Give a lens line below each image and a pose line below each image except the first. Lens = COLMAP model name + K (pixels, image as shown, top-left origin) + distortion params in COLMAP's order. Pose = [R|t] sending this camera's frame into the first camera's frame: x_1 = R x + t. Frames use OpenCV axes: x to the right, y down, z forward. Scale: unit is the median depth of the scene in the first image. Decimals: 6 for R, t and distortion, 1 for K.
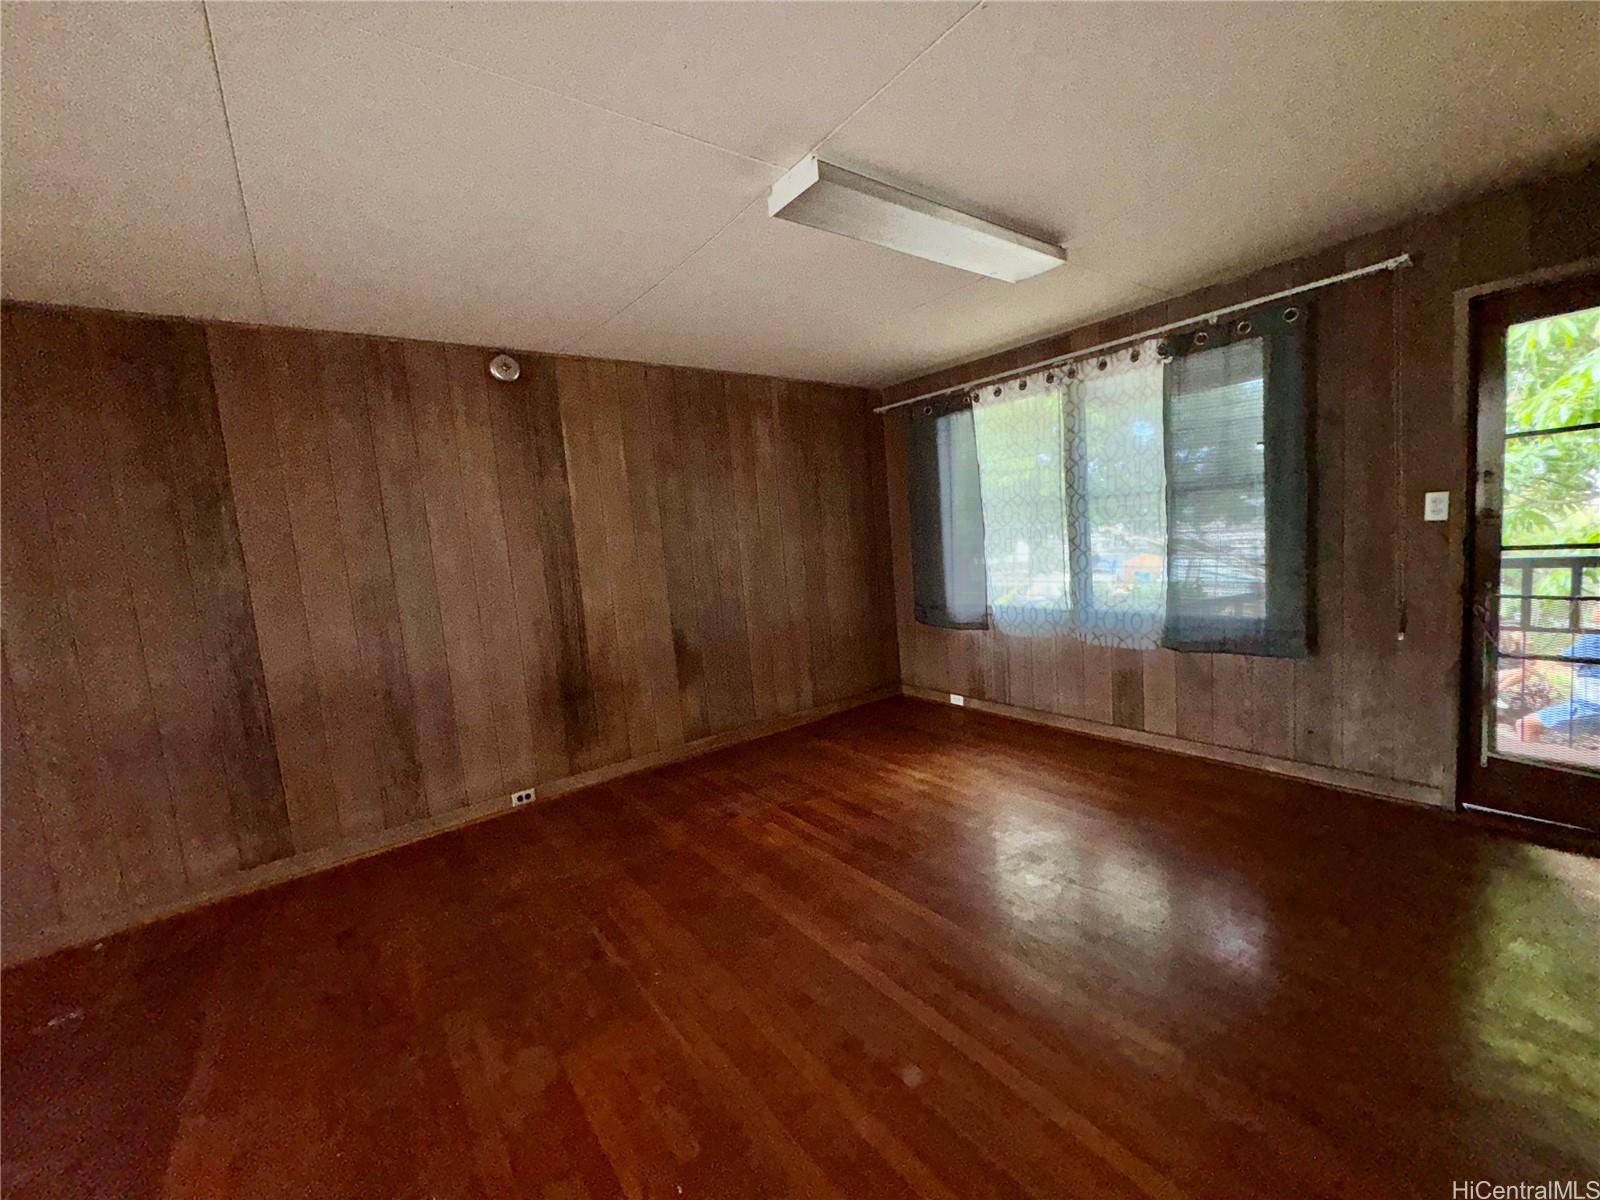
lens RADIAL K [[636.5, 0, 799.3], [0, 636.5, 601.0], [0, 0, 1]] dist [-0.005937, 0.000214]
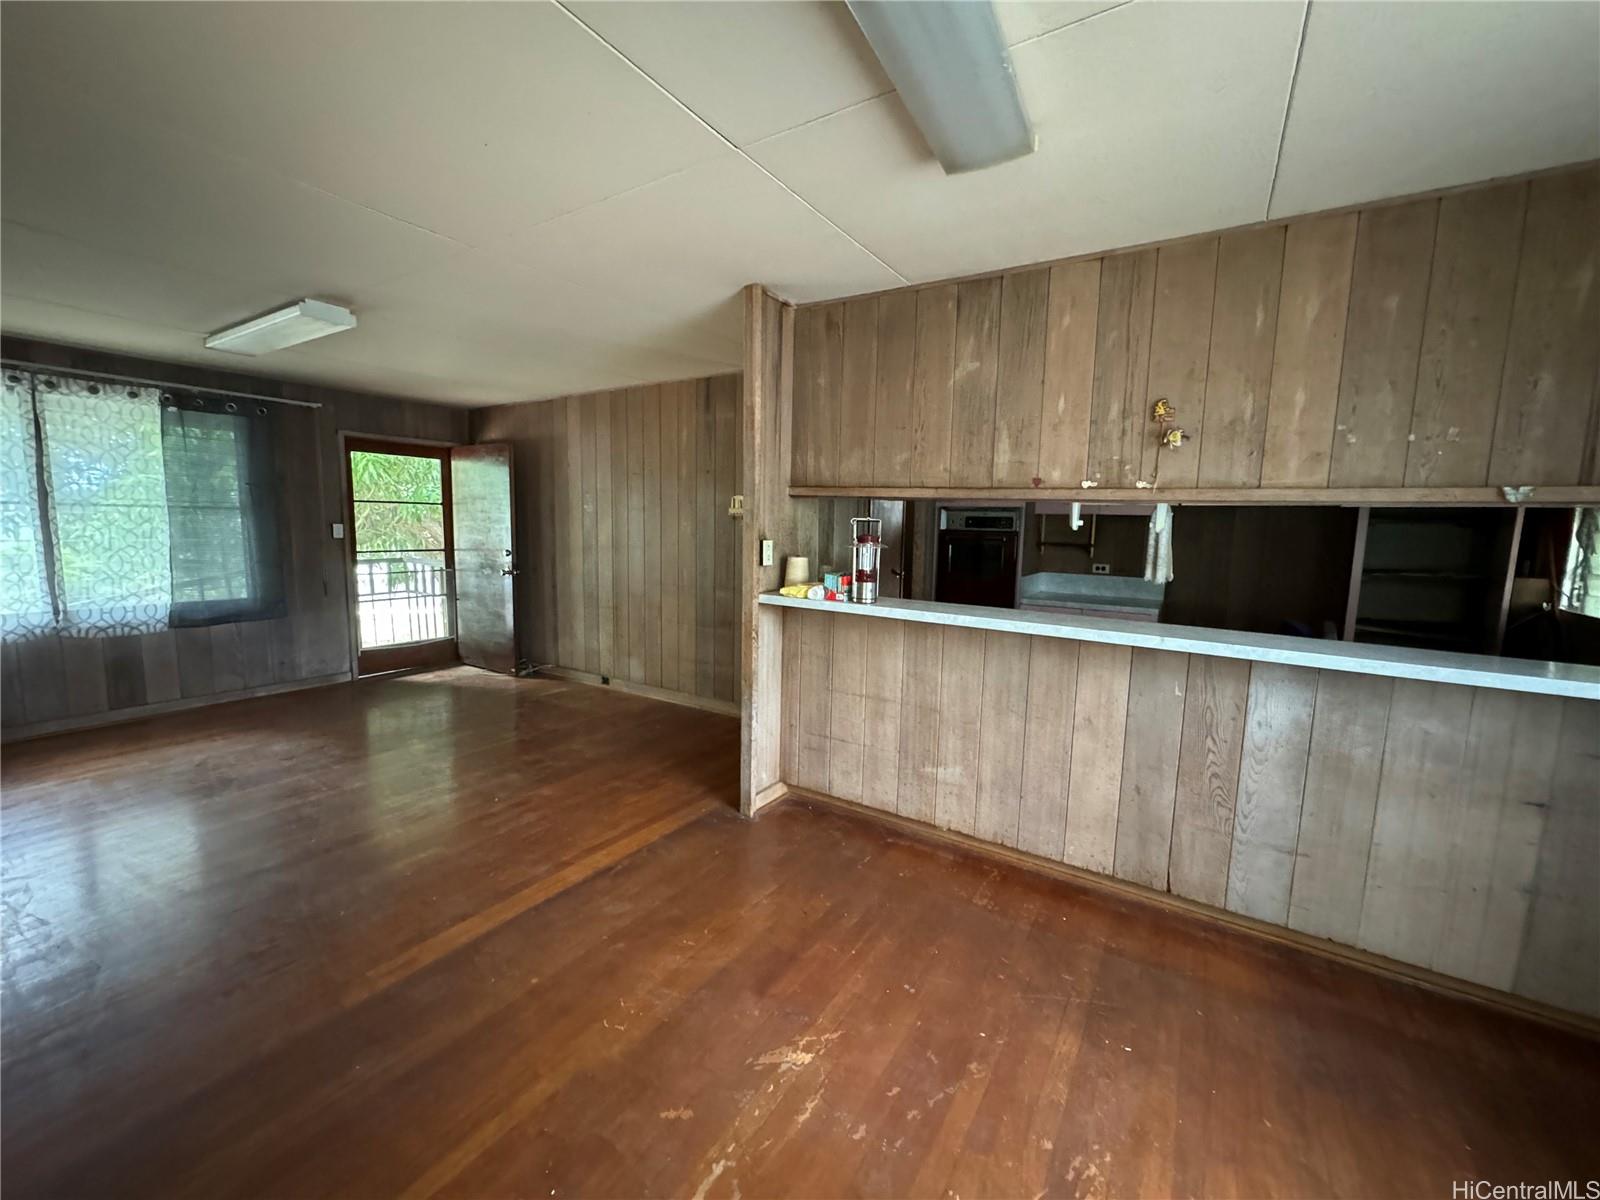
lens RADIAL K [[636.5, 0, 799.2], [0, 636.5, 601.9], [0, 0, 1]] dist [-0.005937, 0.000214]
pose [[-0.353980, -0.032705, 0.934681, -1.112430], [0.110279, 0.990957, 0.076438, 0.065184], [-0.928729, 0.130133, -0.347172, 0.278331]]
